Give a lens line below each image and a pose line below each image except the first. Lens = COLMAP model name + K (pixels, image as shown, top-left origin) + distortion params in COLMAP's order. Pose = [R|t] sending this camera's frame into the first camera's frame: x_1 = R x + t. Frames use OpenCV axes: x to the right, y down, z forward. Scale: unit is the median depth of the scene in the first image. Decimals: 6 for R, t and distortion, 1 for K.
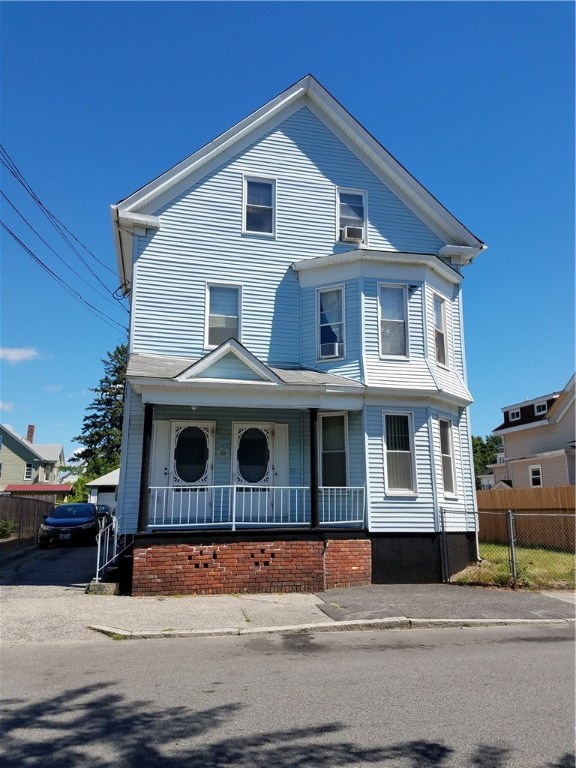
lens RADIAL K [[612.4, 0, 290.3], [0, 612.4, 384.0], [0, 0, 1]] dist [0.145317, -0.030683]
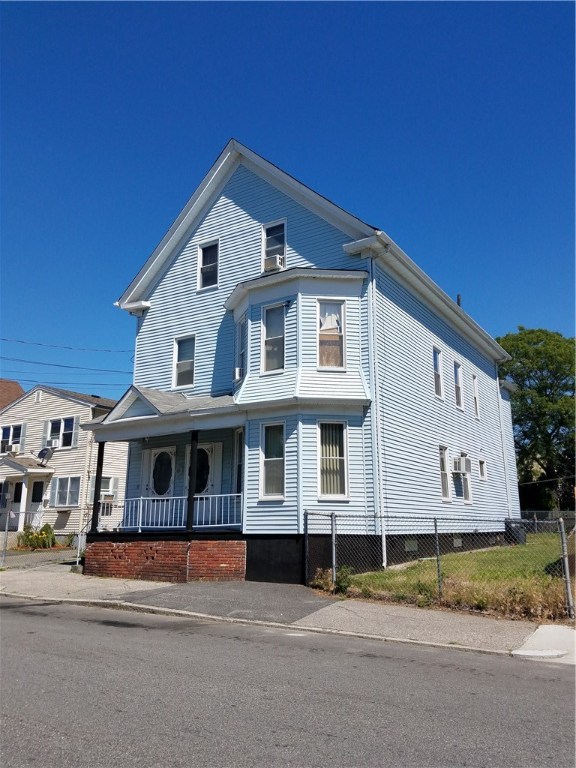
lens RADIAL K [[612.4, 0, 291.4], [0, 612.4, 378.3], [0, 0, 1]] dist [0.145317, -0.030683]
pose [[0.690378, -0.161391, -0.705217, 0.984833], [0.153775, 0.985260, -0.074941, 0.055114], [0.706917, -0.056707, 0.705019, 0.270116]]
